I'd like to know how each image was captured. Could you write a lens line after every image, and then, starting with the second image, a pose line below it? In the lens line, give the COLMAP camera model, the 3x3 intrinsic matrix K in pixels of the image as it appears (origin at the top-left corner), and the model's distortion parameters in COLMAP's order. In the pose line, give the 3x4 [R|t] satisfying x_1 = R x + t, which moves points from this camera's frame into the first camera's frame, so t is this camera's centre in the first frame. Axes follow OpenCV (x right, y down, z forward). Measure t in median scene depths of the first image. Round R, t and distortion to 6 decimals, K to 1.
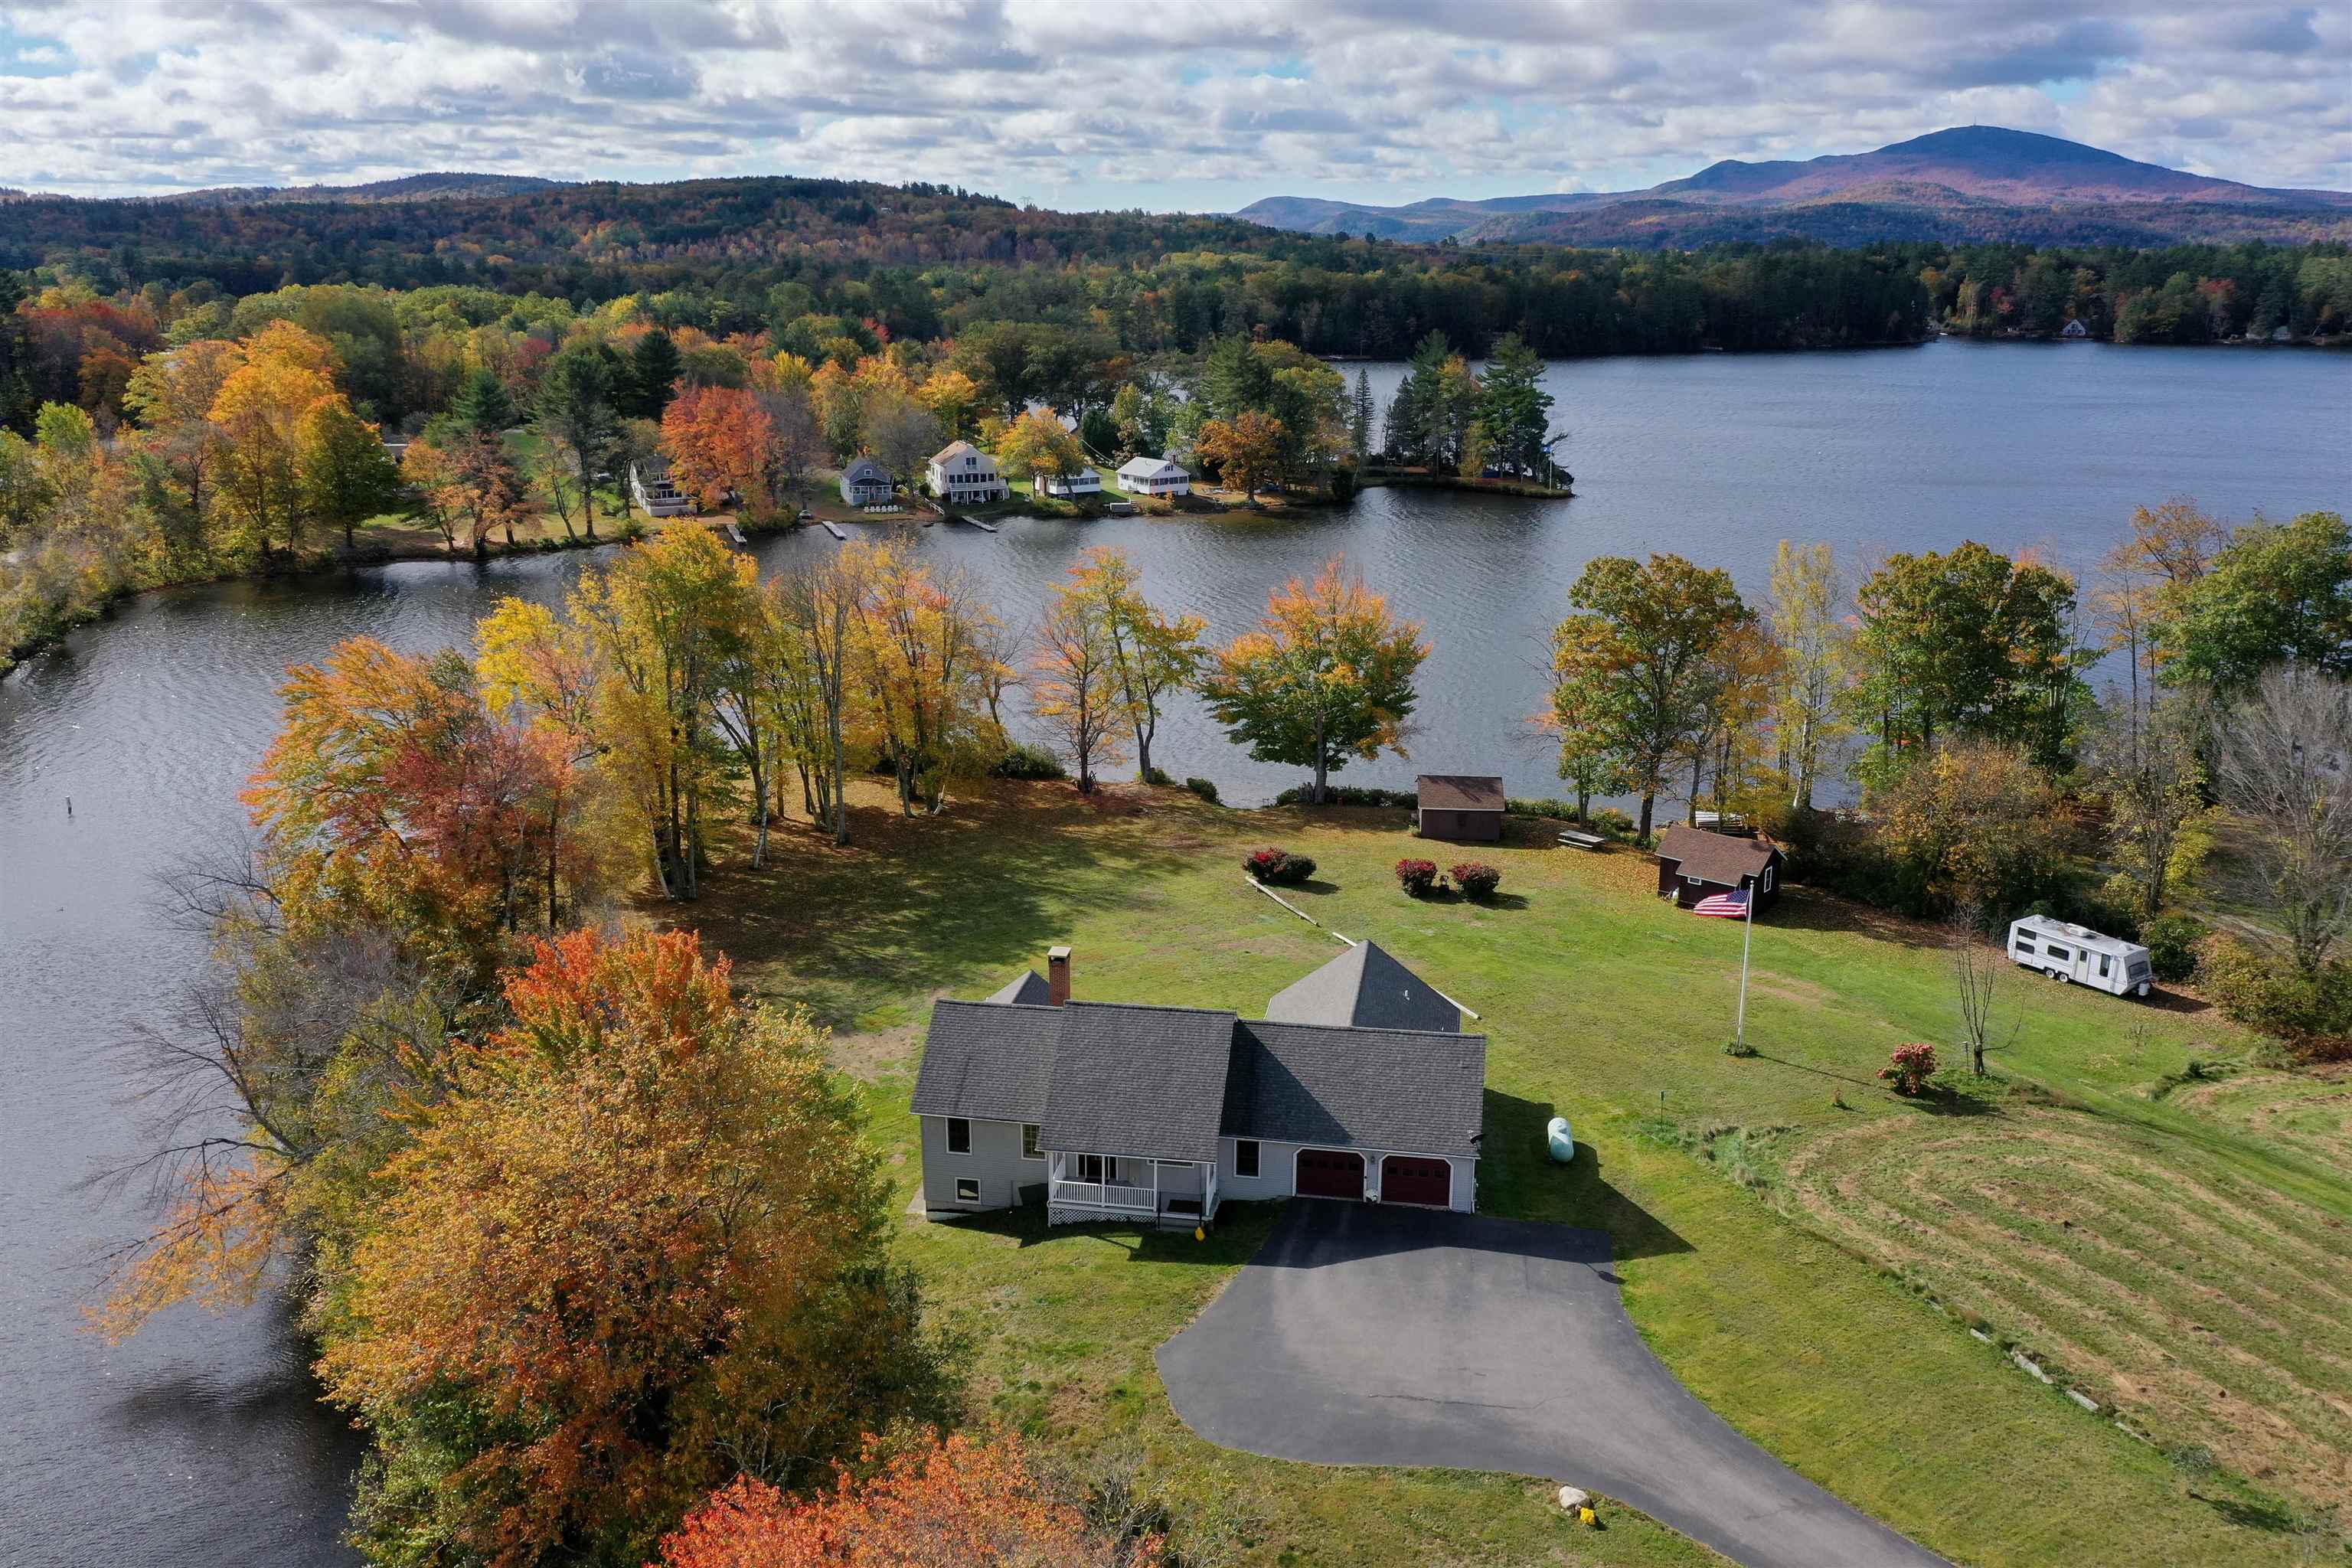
lens RADIAL K [[1876.9, 0, 1187.2], [0, 1876.9, 775.9], [0, 0, 1]] dist [-0.008816, -0.000480]
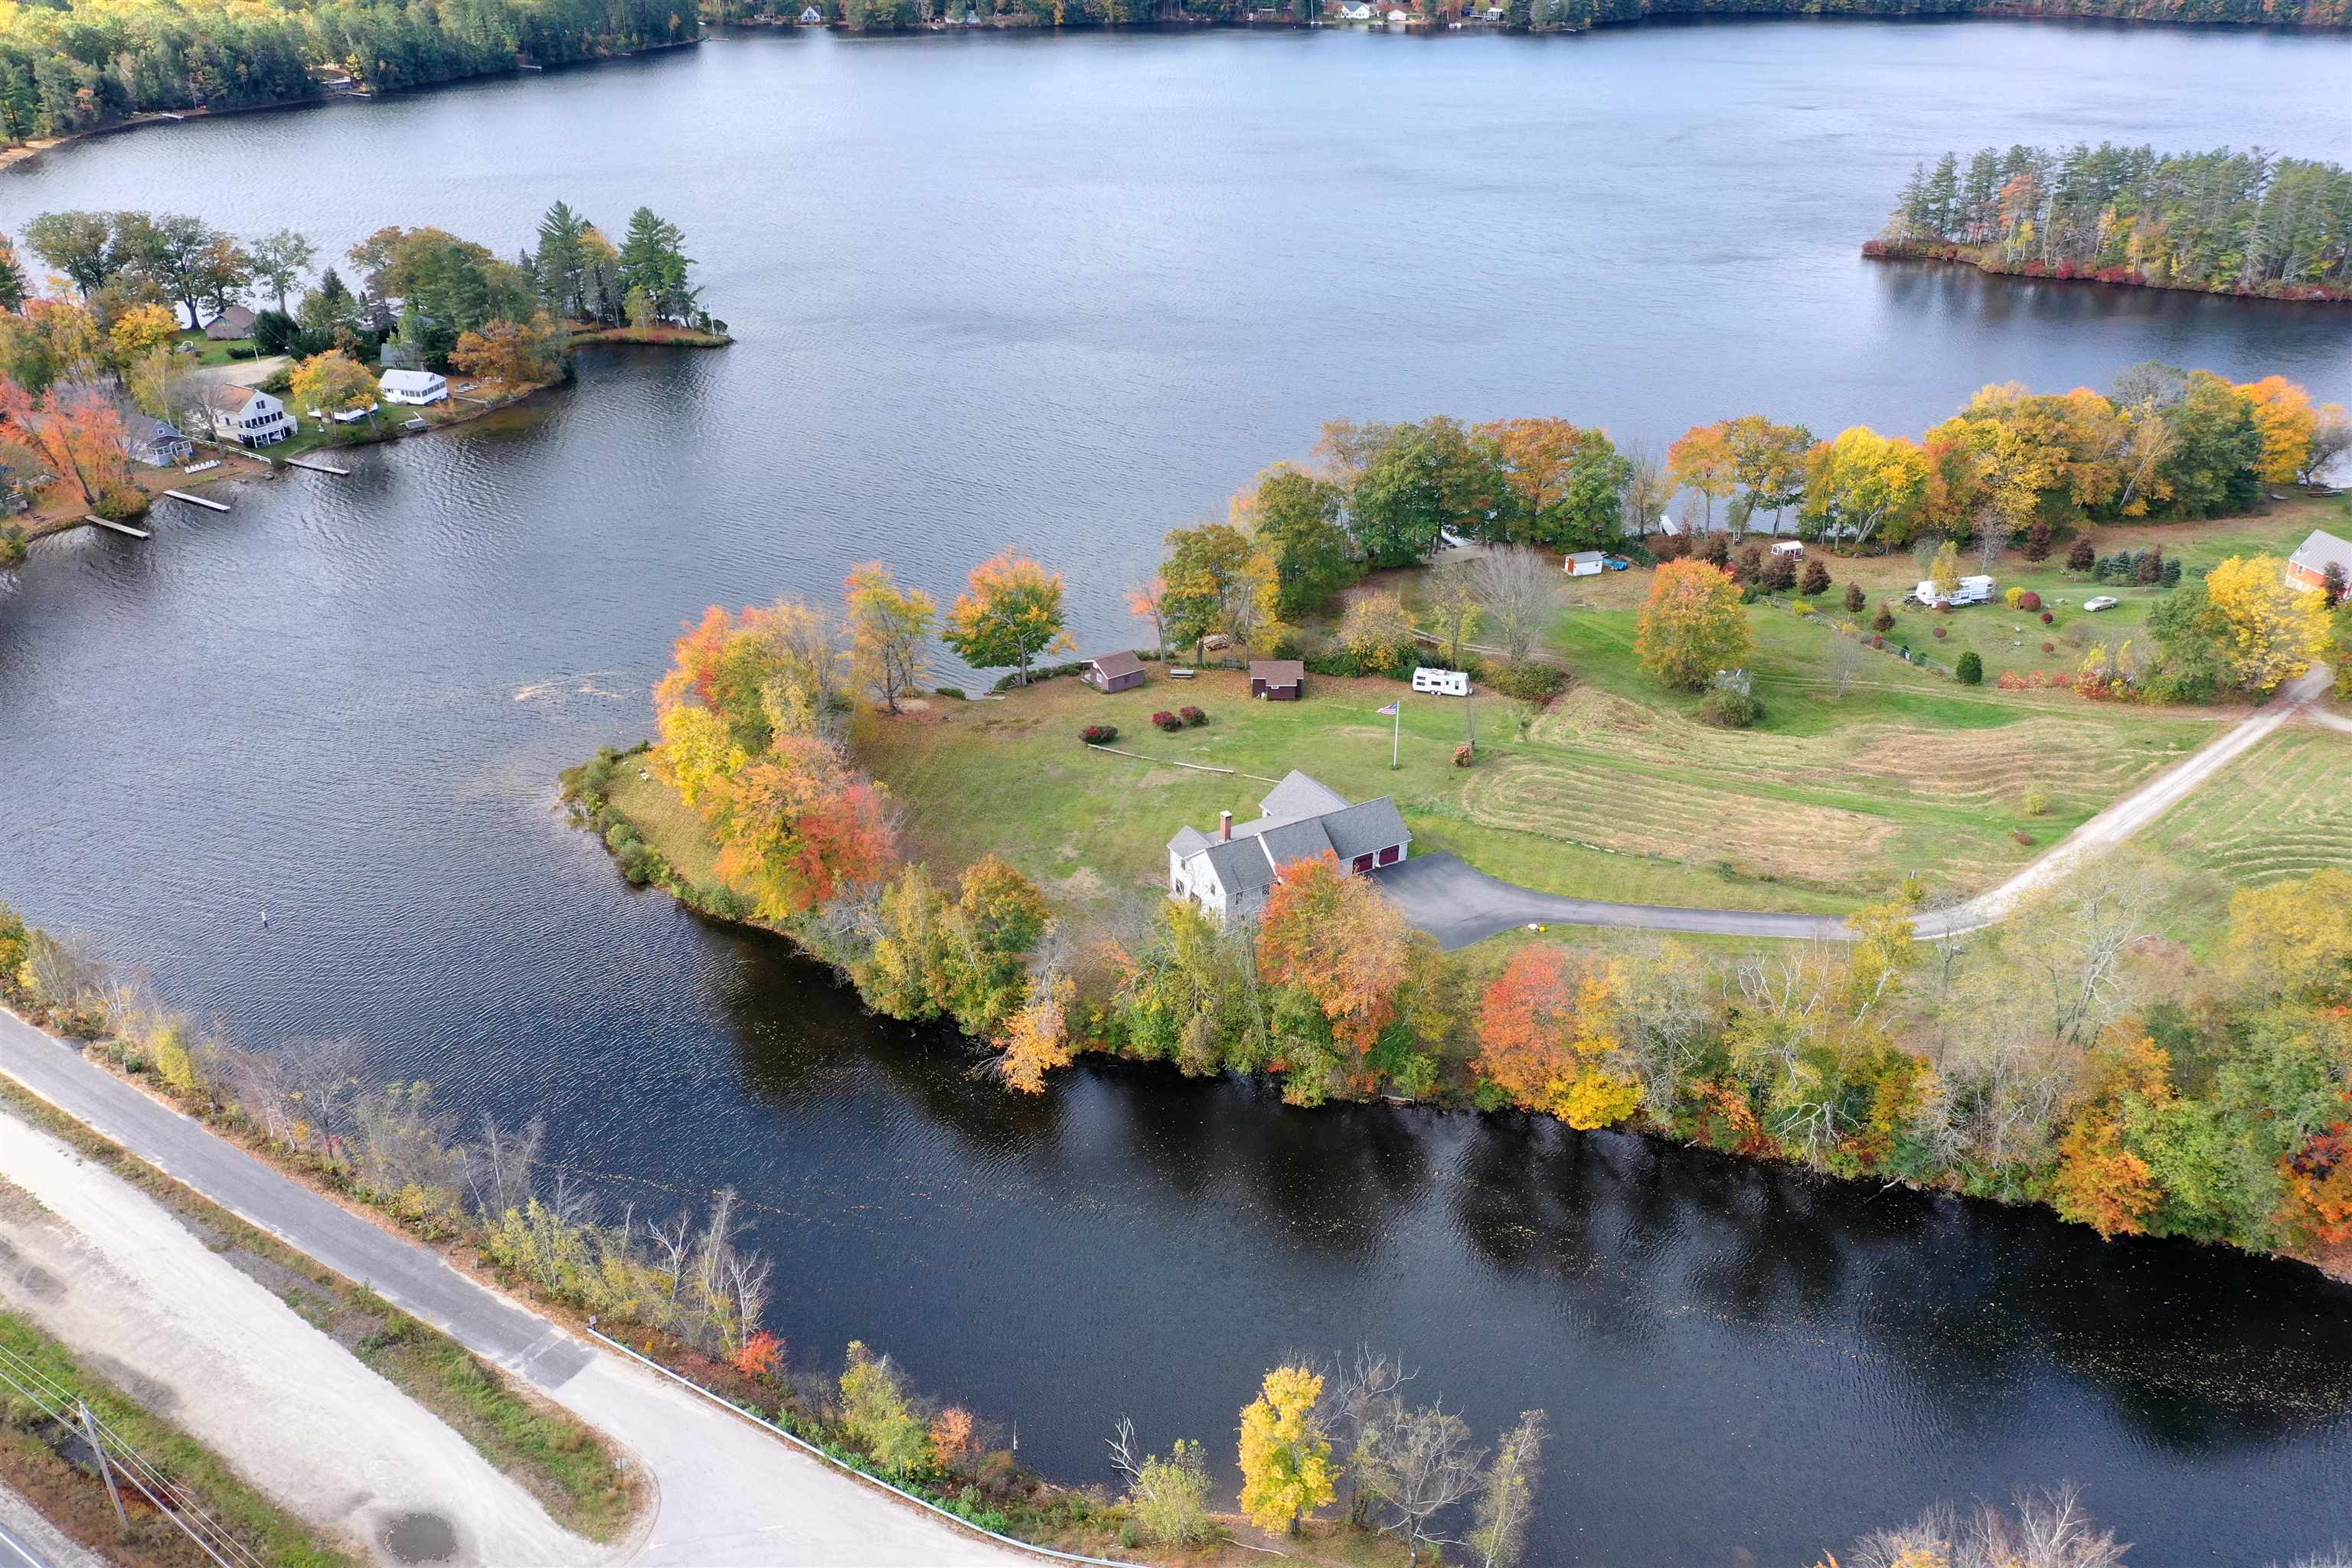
lens RADIAL K [[1876.9, 0, 1187.2], [0, 1876.9, 775.9], [0, 0, 1]] dist [-0.008816, -0.000480]
pose [[0.755985, -0.296618, 0.583528, -0.970728], [0.164609, 0.948939, 0.269106, -0.394885], [-0.633554, -0.107386, 0.766210, -0.515217]]
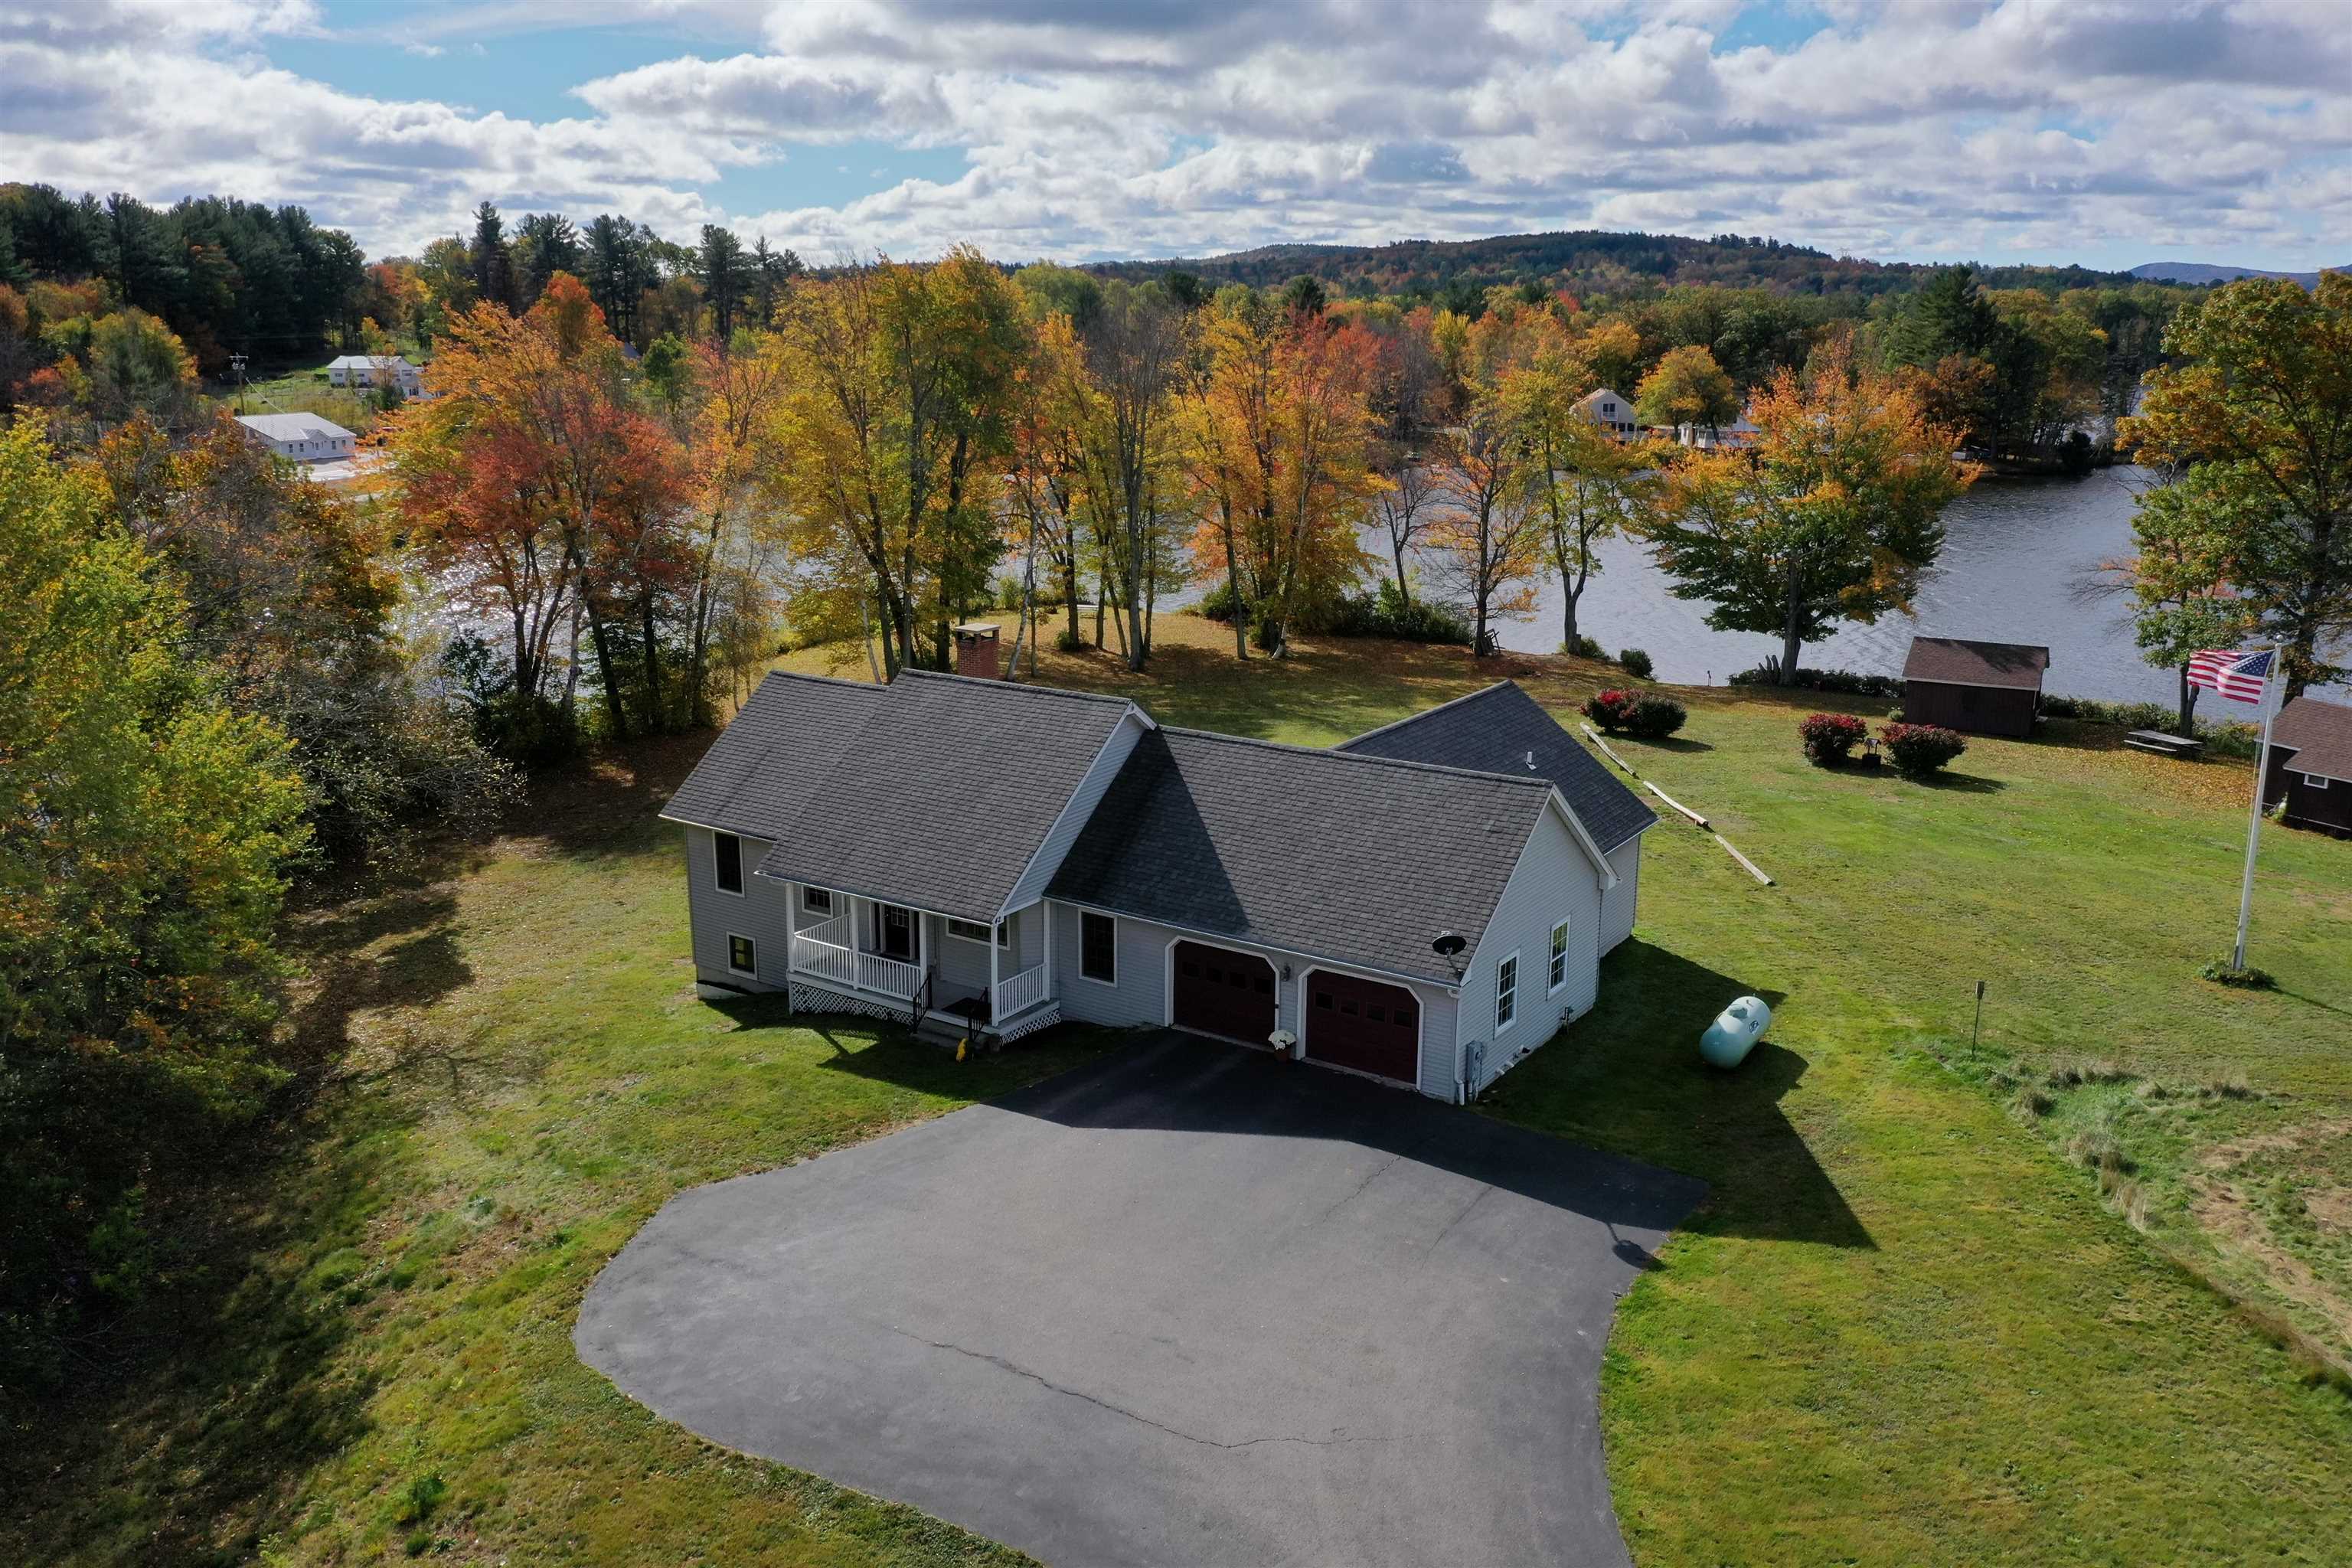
lens RADIAL K [[1876.9, 0, 1187.2], [0, 1876.9, 775.9], [0, 0, 1]] dist [-0.008816, -0.000480]
pose [[0.910728, 0.099994, -0.400718, 0.166188], [-0.117480, 0.992889, -0.019238, 0.096739], [0.395945, 0.064597, 0.915999, 0.296002]]
